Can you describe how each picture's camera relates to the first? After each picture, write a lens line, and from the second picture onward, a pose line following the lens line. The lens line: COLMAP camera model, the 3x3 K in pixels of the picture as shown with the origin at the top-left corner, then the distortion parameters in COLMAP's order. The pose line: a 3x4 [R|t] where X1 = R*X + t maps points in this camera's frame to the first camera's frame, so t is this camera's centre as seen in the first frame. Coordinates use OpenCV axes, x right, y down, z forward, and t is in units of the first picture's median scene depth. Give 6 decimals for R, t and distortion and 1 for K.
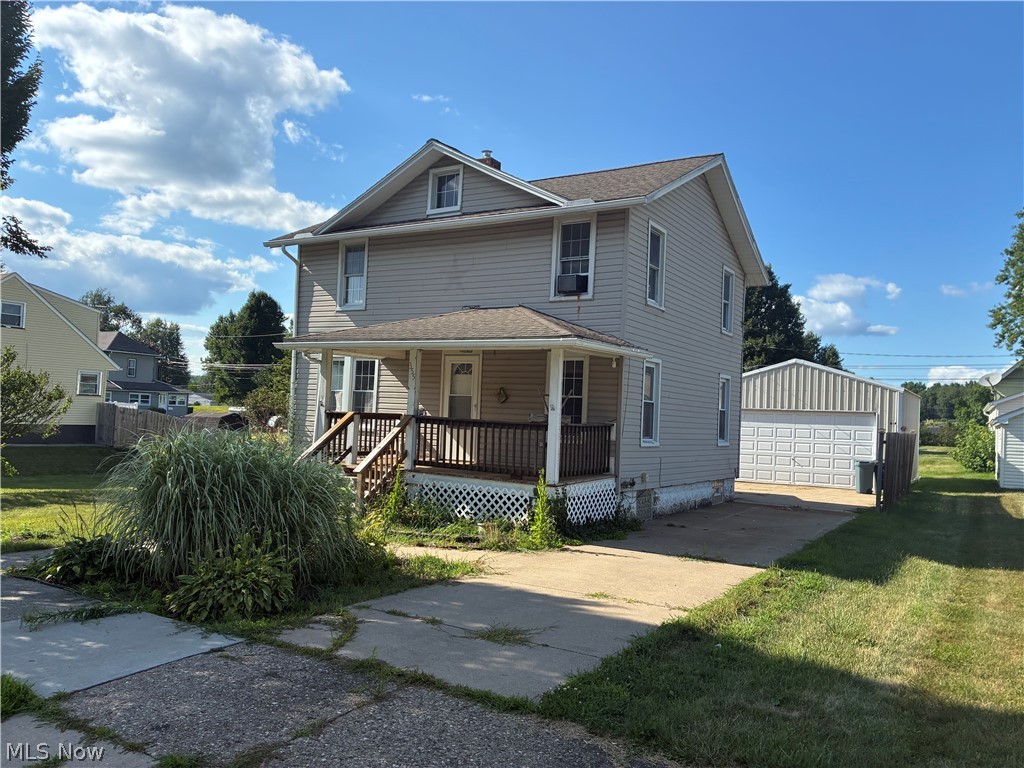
lens RADIAL K [[781.2, 0, 514.4], [0, 781.2, 387.3], [0, 0, 1]] dist [0.066658, -0.082625]
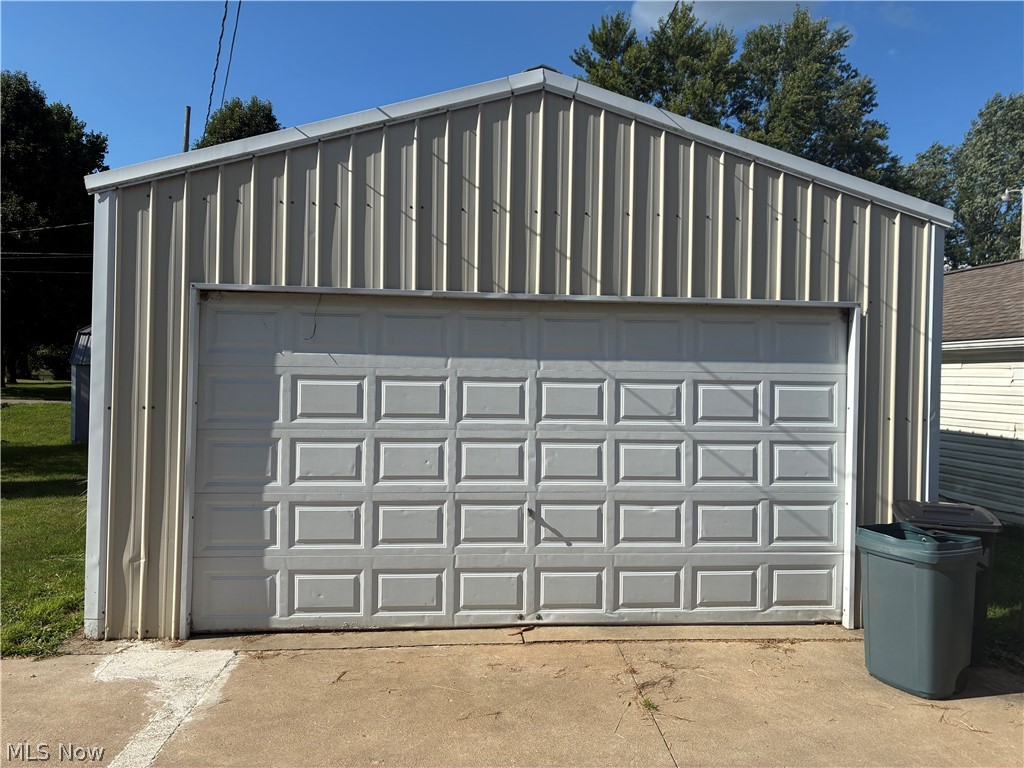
lens RADIAL K [[773.1, 0, 517.0], [0, 773.1, 379.8], [0, 0, 1]] dist [0.052724, -0.073421]
pose [[0.792747, -0.028937, 0.608863, 0.367920], [-0.008367, 0.998262, 0.058338, 0.067452], [-0.609493, -0.051342, 0.791127, 1.418819]]
